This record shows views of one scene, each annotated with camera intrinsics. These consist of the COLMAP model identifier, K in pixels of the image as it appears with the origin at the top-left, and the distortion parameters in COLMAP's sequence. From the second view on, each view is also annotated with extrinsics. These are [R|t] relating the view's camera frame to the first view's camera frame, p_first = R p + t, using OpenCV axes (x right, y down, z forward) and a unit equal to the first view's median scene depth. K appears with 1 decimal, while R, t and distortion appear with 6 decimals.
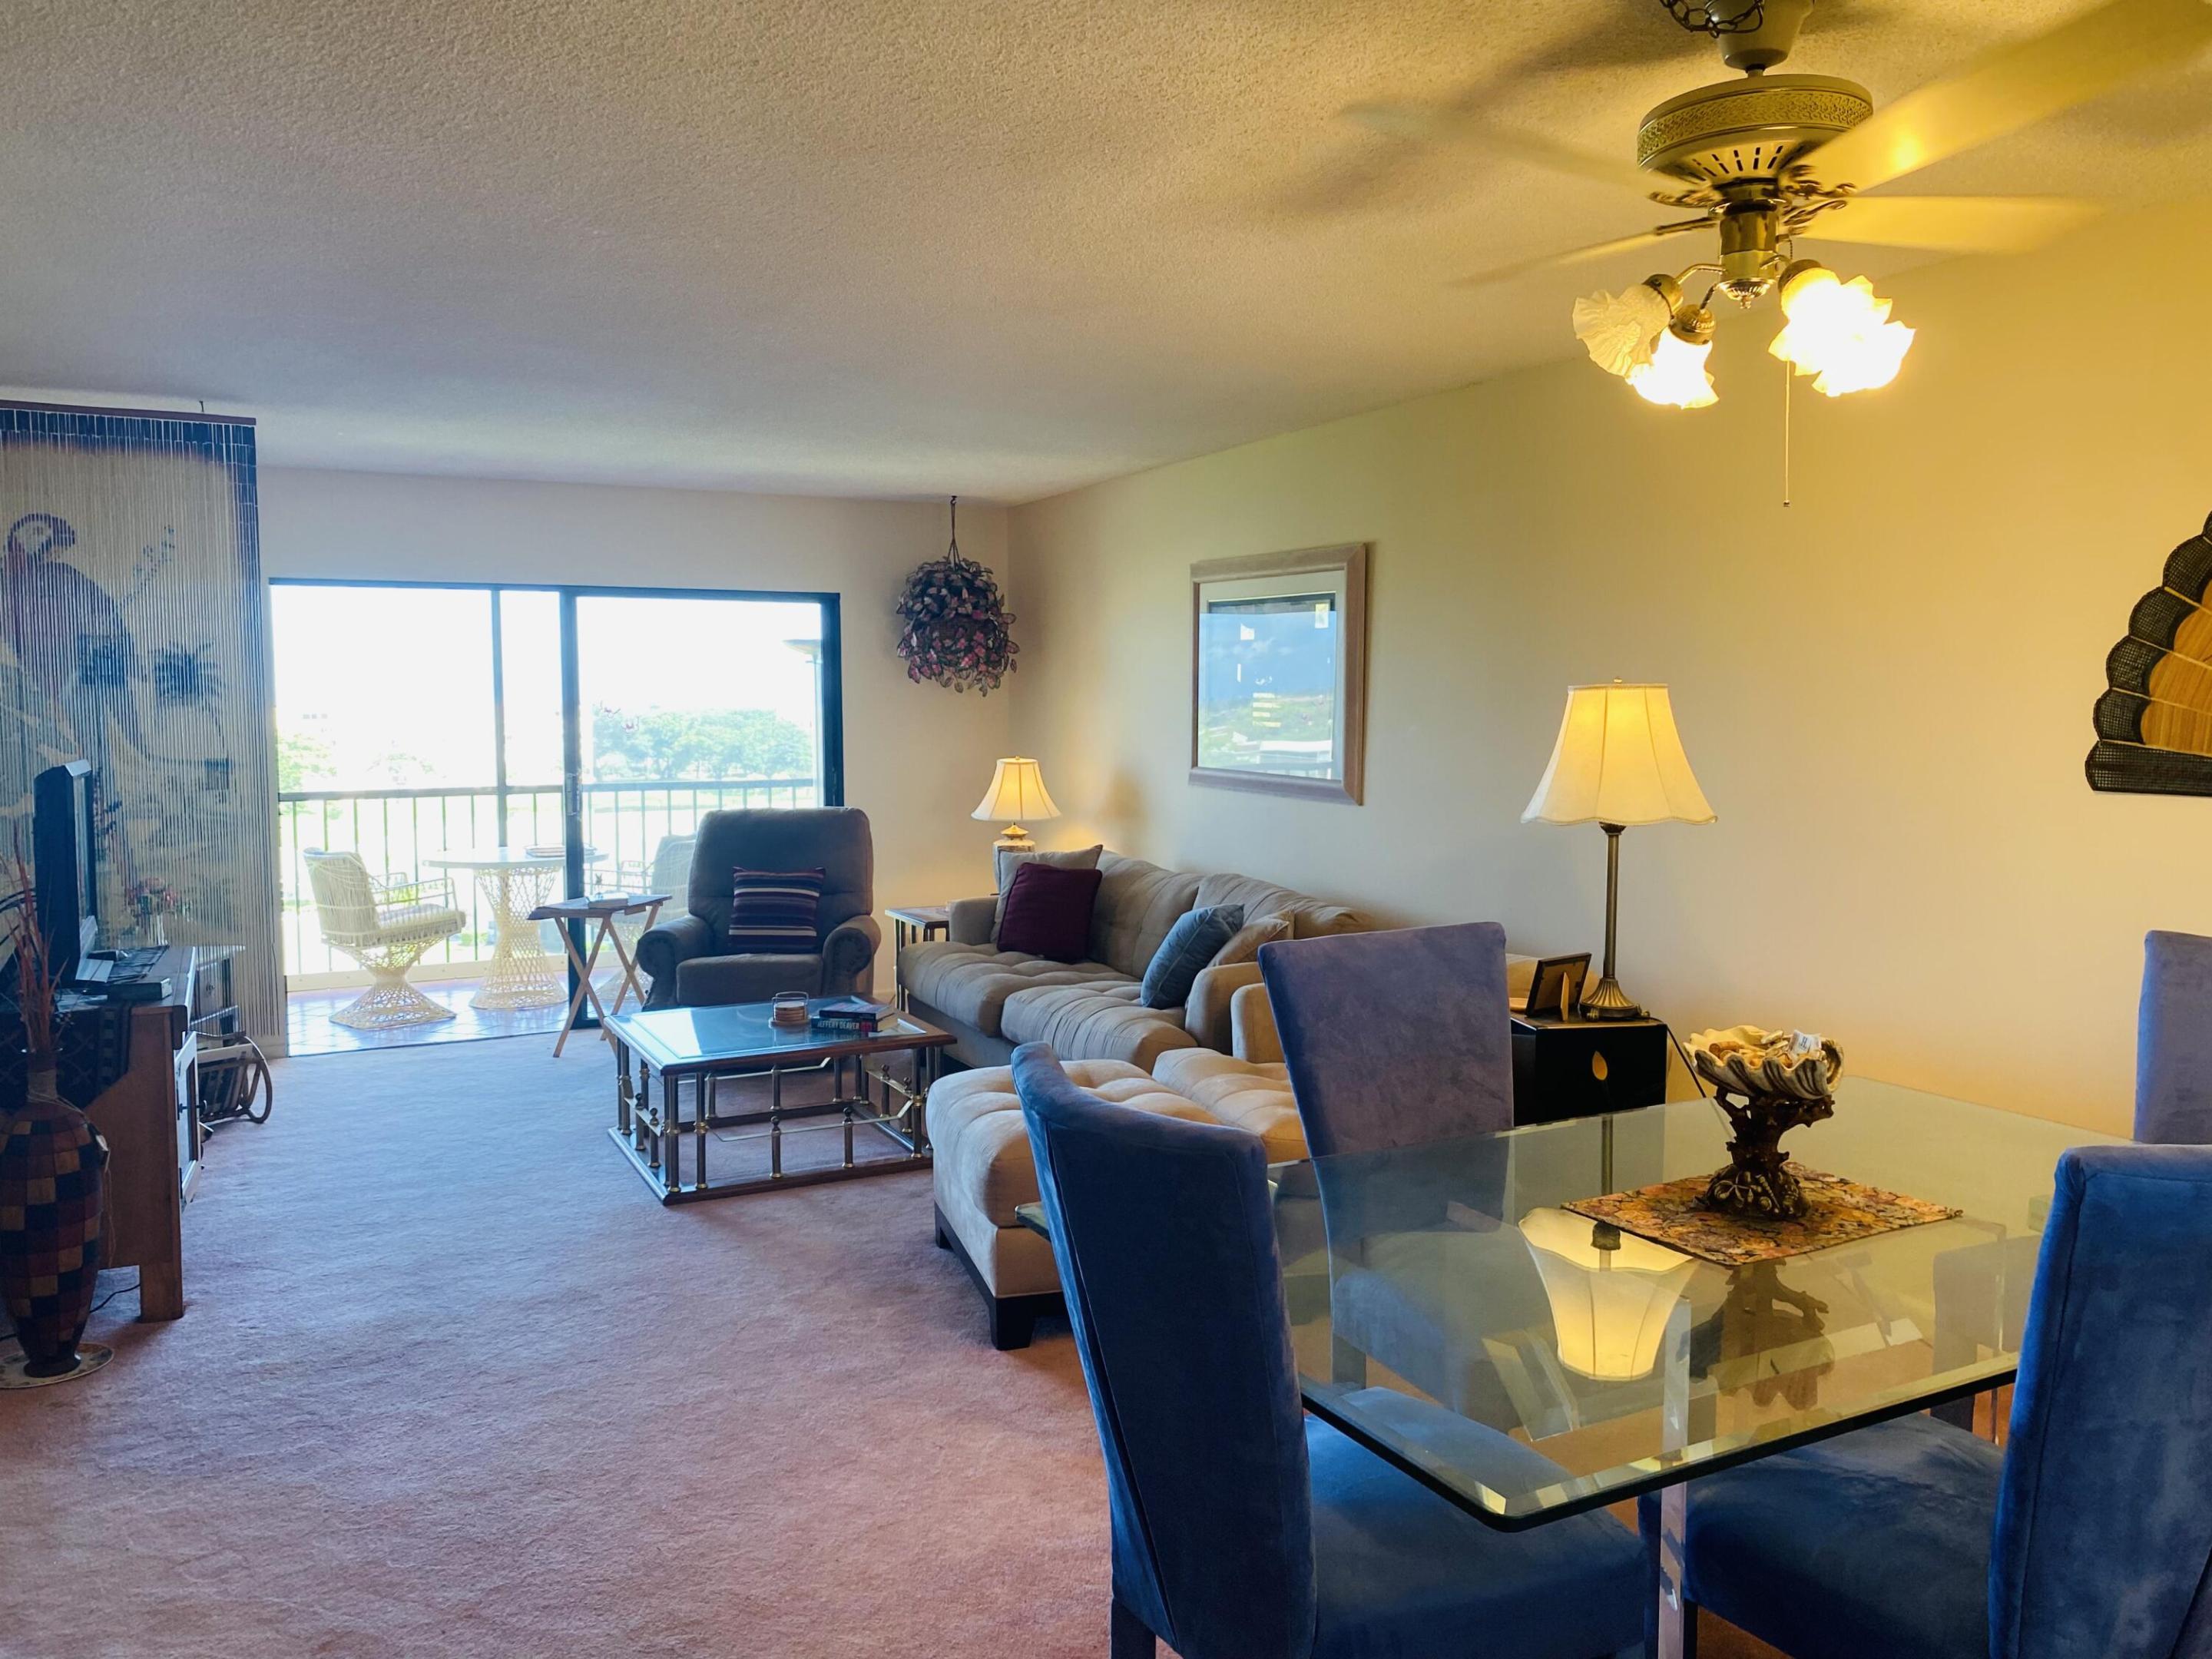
lens RADIAL K [[1663.6, 0, 1106.0], [0, 1663.6, 829.5], [0, 0, 1]] dist [0.065854, -0.094926]
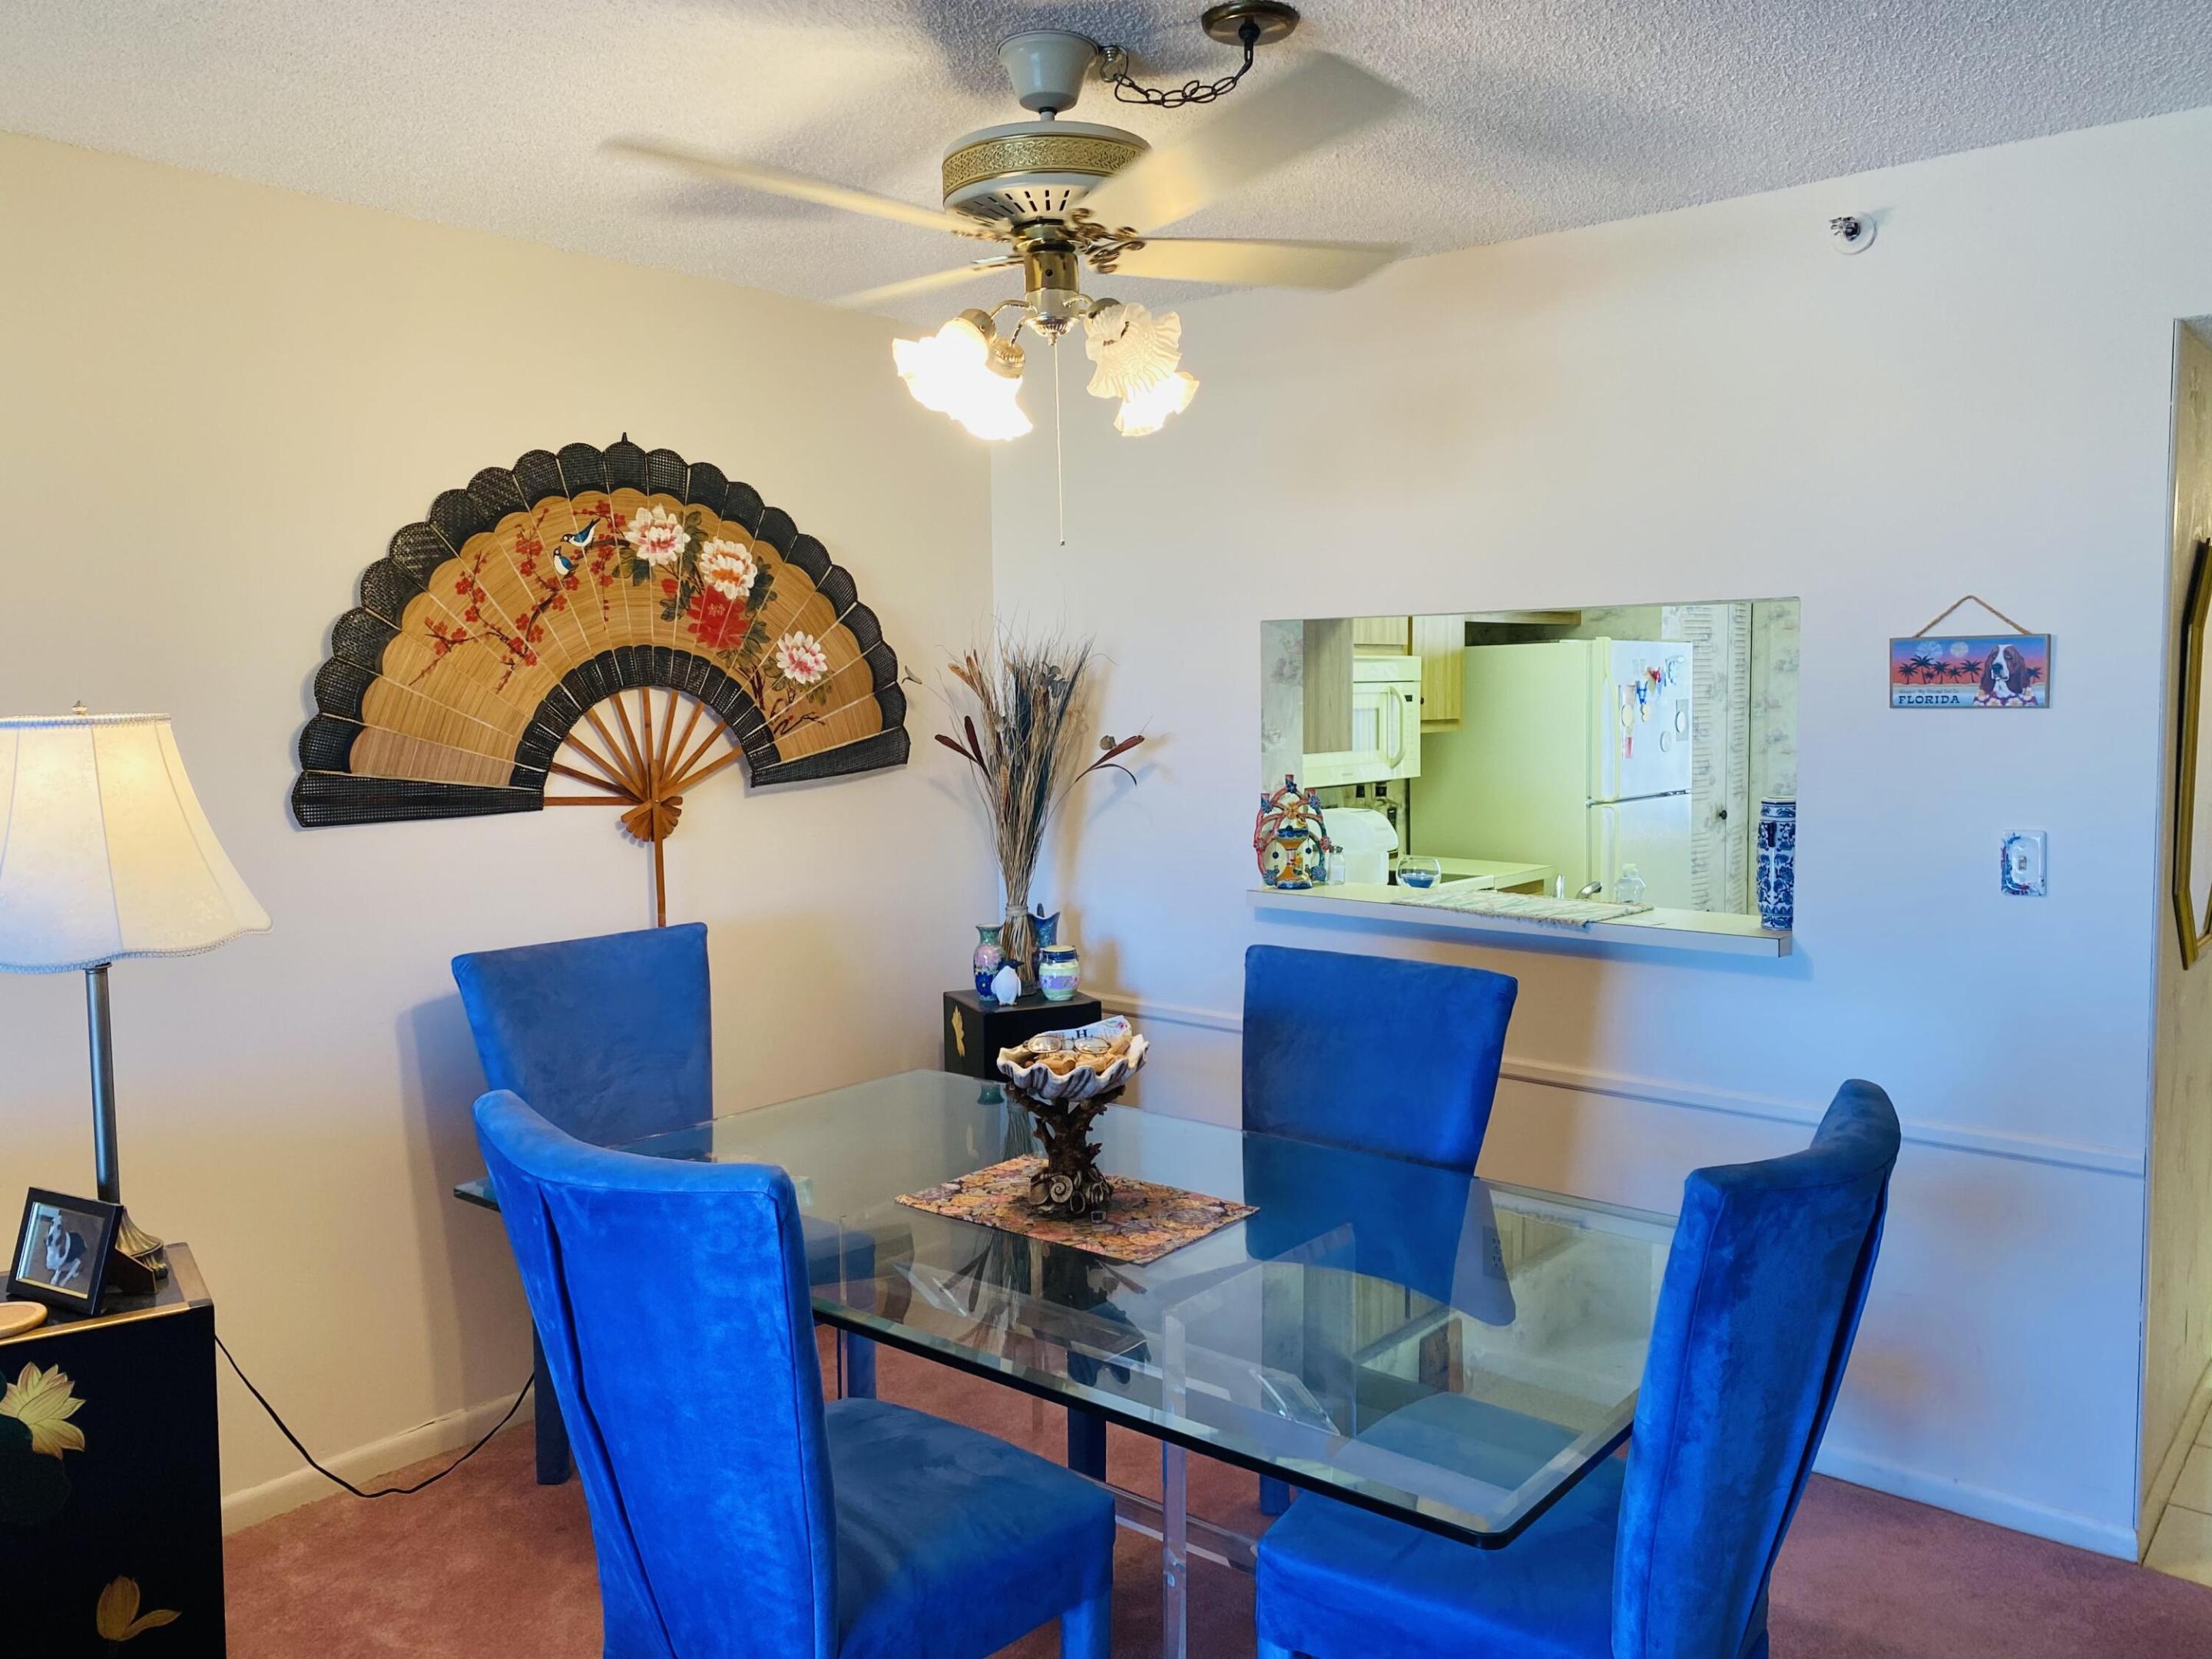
lens RADIAL K [[1663.6, 0, 1106.0], [0, 1663.6, 829.5], [0, 0, 1]] dist [0.065854, -0.094926]
pose [[-0.385767, -0.082475, 0.918903, -0.236347], [0.082072, 0.988980, 0.123220, -0.057644], [-0.918939, 0.122950, -0.374747, 0.553068]]
